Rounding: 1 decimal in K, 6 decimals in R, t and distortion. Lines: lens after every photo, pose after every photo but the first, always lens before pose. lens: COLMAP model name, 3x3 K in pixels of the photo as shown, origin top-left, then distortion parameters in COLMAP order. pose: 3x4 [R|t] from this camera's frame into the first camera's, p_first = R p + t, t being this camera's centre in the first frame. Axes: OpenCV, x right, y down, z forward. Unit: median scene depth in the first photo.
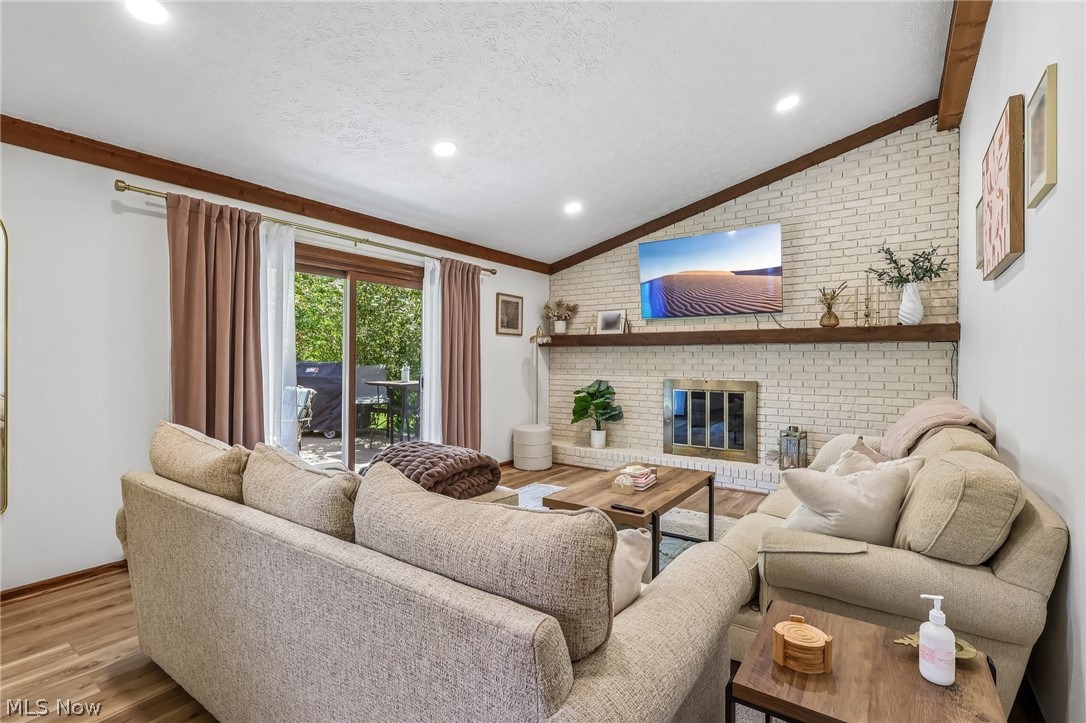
lens RADIAL K [[502.6, 0, 548.0], [0, 502.6, 365.9], [0, 0, 1]] dist [-0.002530, 0.000365]
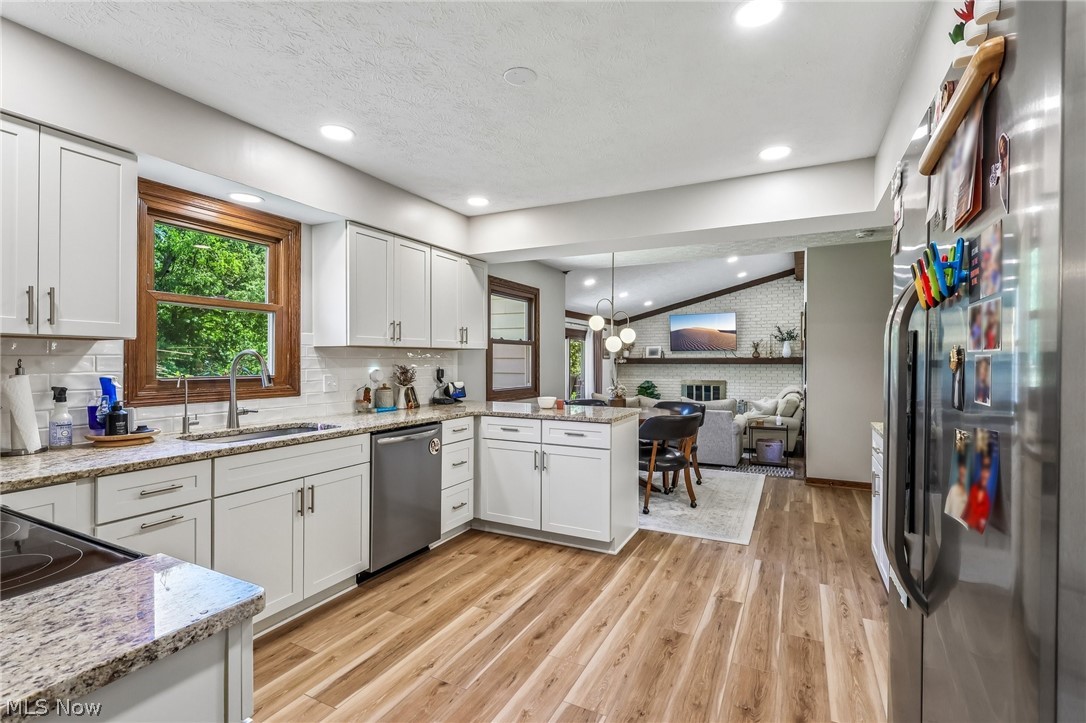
lens RADIAL K [[502.6, 0, 545.6], [0, 502.6, 359.5], [0, 0, 1]] dist [-0.002530, 0.000365]
pose [[0.990450, -0.006307, 0.137725, -0.717830], [0.008002, 0.999899, -0.011751, -0.044909], [-0.137637, 0.012740, 0.990401, -1.159517]]
